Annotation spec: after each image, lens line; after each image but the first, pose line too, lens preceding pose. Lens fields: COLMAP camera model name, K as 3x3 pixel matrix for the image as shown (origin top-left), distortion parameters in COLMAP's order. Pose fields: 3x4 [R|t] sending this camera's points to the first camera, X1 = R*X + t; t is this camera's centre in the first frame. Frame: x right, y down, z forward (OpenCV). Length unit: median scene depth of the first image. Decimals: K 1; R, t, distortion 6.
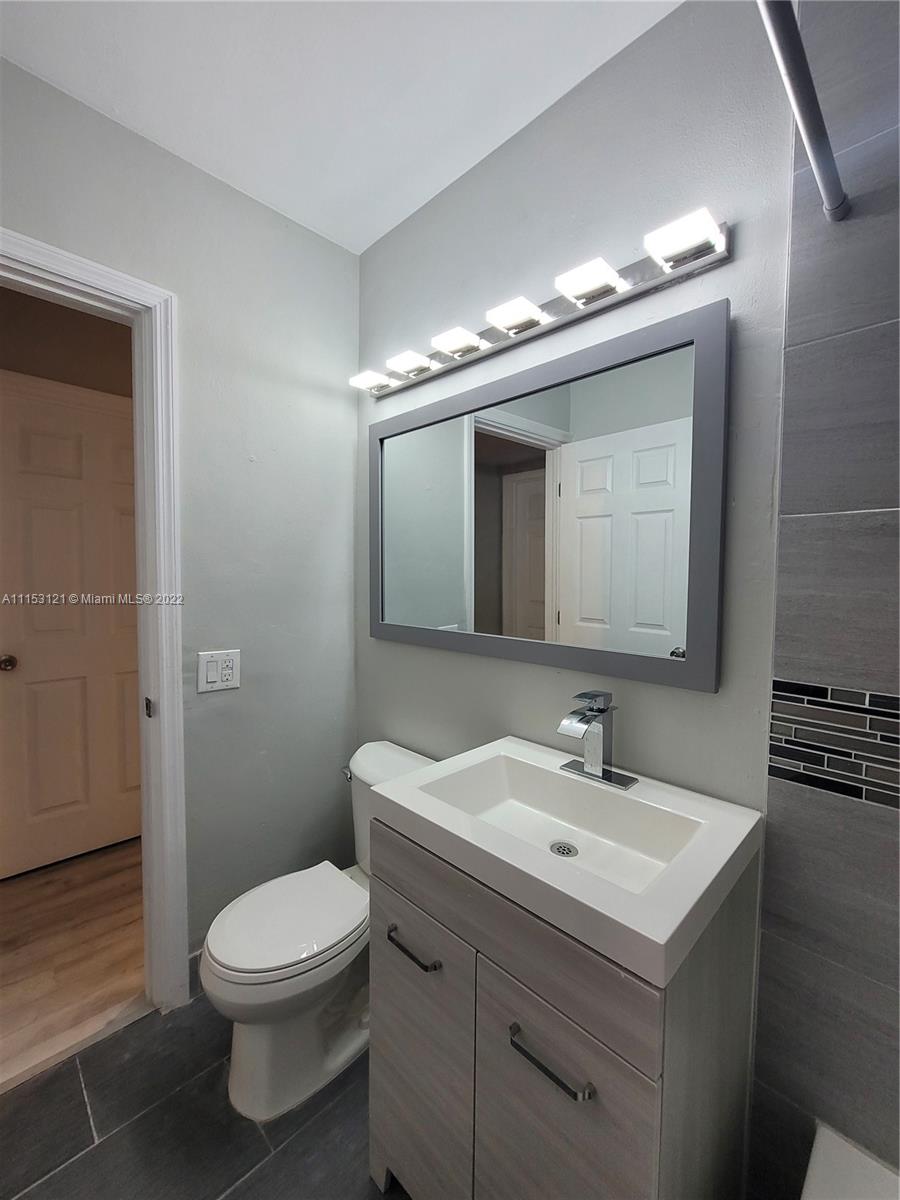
lens RADIAL K [[490.4, 0, 451.0], [0, 490.4, 593.5], [0, 0, 1]] dist [-0.008232, 0.002076]
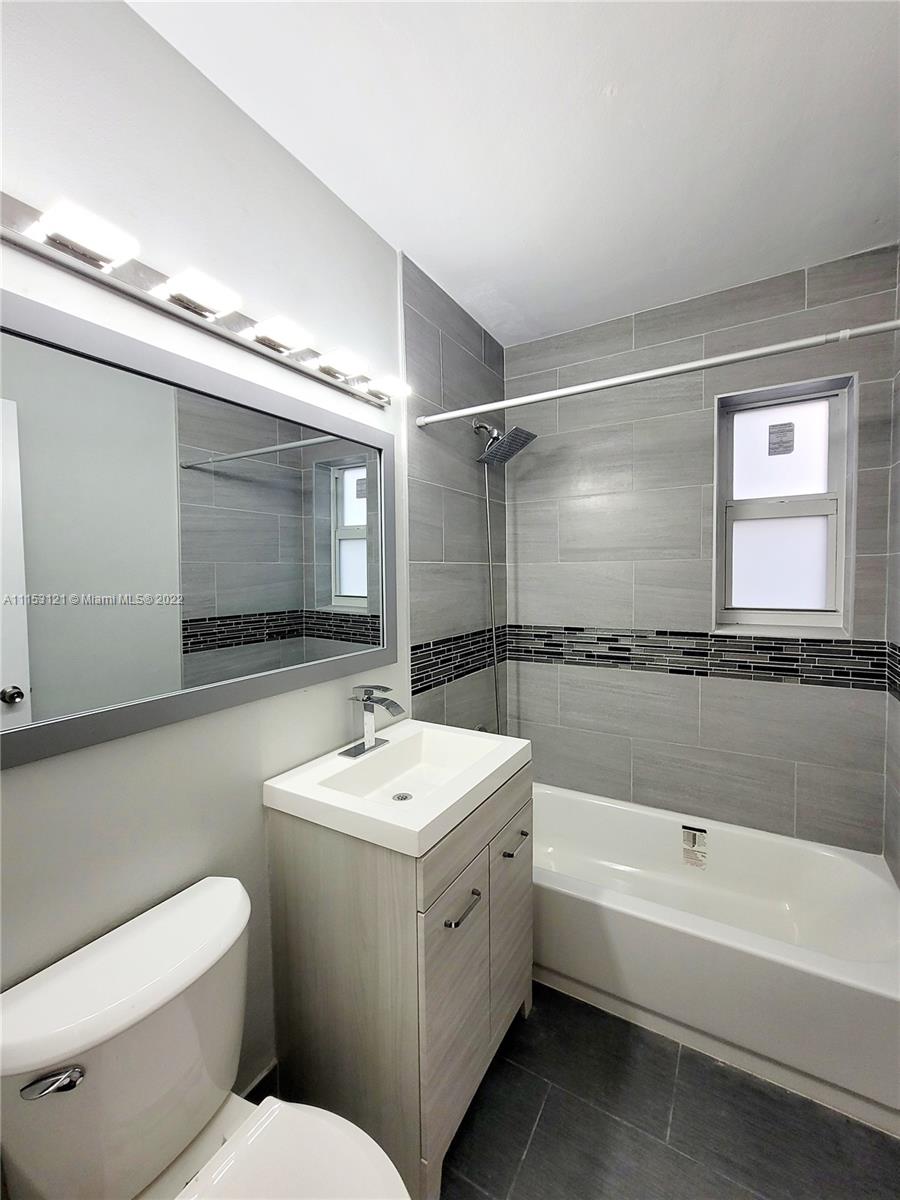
lens RADIAL K [[490.4, 0, 451.2], [0, 490.4, 599.0], [0, 0, 1]] dist [-0.008232, 0.002076]
pose [[-0.253587, -0.047704, 0.966136, -1.250398], [0.057666, 0.996261, 0.064327, -0.124951], [-0.965592, 0.072026, -0.249888, 1.326567]]
